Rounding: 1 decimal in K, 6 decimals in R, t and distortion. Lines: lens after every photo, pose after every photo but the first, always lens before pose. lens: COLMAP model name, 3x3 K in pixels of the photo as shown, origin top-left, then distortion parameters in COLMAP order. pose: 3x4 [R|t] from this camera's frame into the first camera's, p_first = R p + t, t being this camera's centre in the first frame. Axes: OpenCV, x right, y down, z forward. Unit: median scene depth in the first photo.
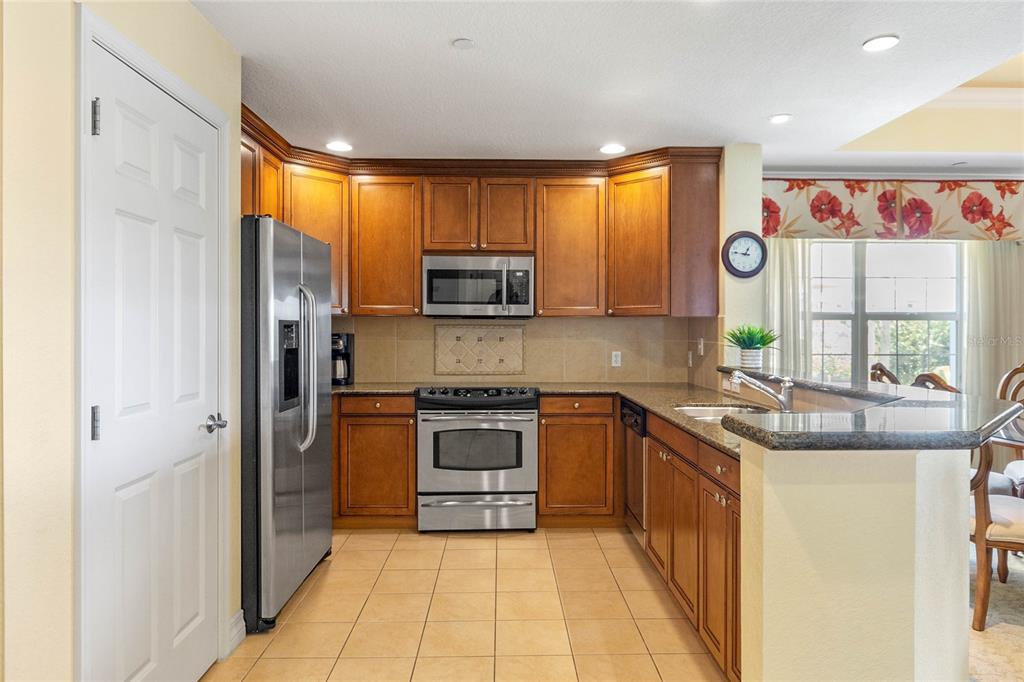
lens RADIAL K [[607.9, 0, 509.0], [0, 607.9, 331.7], [0, 0, 1]] dist [-0.006829, 0.000171]
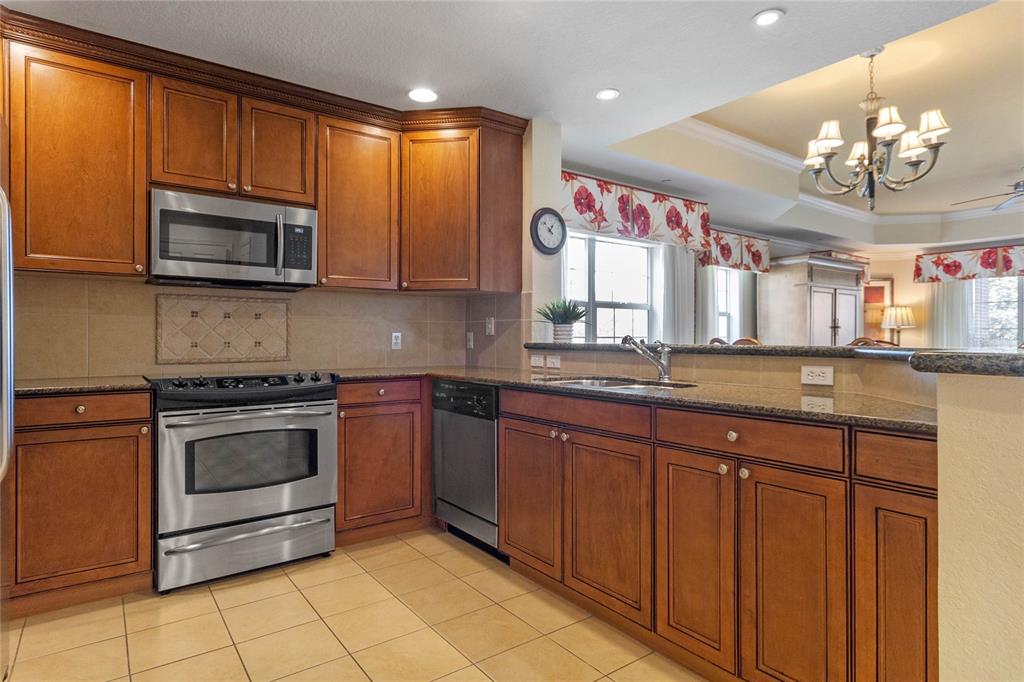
lens RADIAL K [[551.0, 0, 503.3], [0, 551.0, 338.3], [0, 0, 1]] dist [0.000881, 0.003074]
pose [[0.824727, 0.000285, 0.565531, -0.176588], [-0.000719, 1.000000, 0.000545, 0.046235], [-0.565531, -0.000856, 0.824727, 0.277335]]
